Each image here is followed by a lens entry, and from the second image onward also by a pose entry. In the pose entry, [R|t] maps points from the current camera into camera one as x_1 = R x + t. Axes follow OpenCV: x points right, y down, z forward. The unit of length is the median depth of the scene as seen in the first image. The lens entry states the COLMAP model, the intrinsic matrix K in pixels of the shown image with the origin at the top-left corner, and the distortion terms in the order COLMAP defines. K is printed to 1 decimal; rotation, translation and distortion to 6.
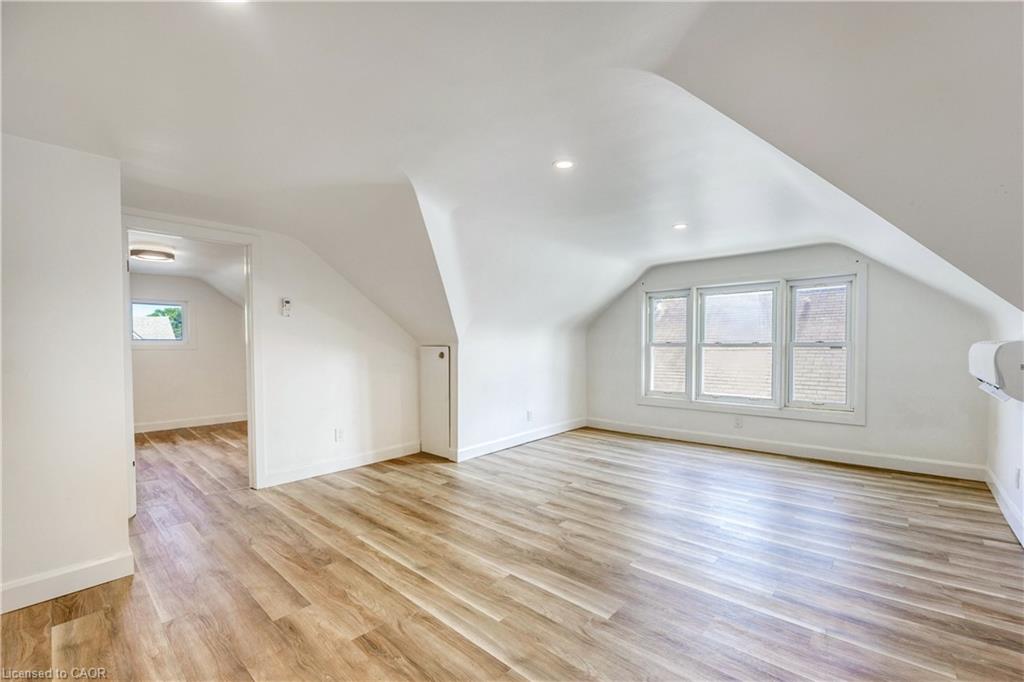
lens RADIAL K [[402.8, 0, 518.2], [0, 402.8, 347.6], [0, 0, 1]] dist [-0.003866, -0.000286]
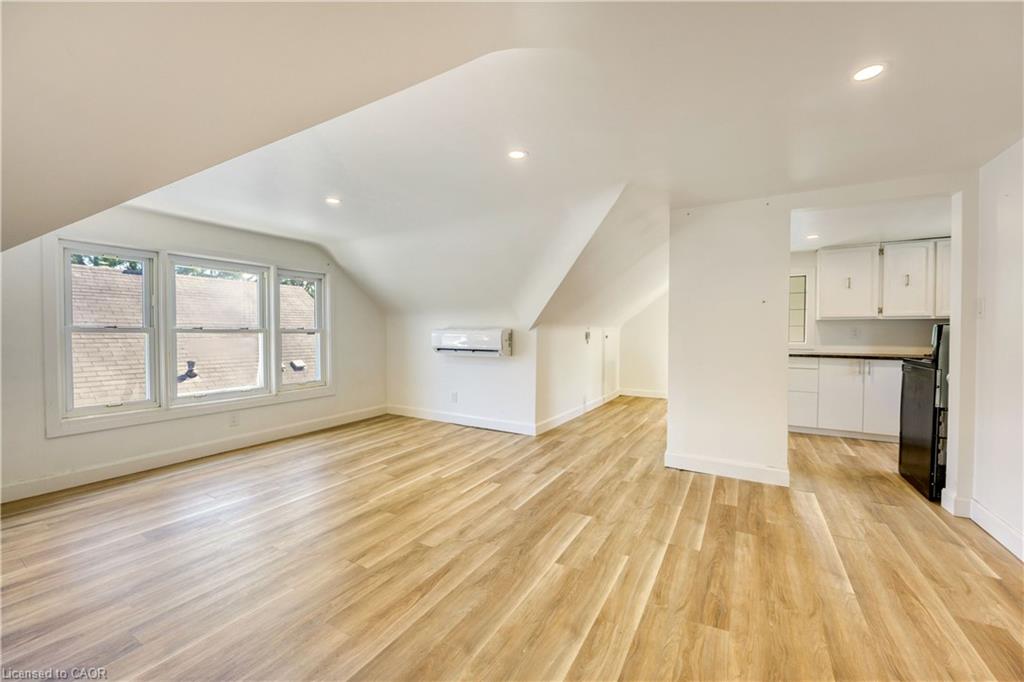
lens RADIAL K [[402.8, 0, 518.1], [0, 402.8, 340.0], [0, 0, 1]] dist [-0.003866, -0.000286]
pose [[-0.191766, -0.013860, 0.981343, -0.929547], [0.005125, 0.999873, 0.015123, 0.007015], [-0.981427, 0.007930, -0.191671, 1.240038]]
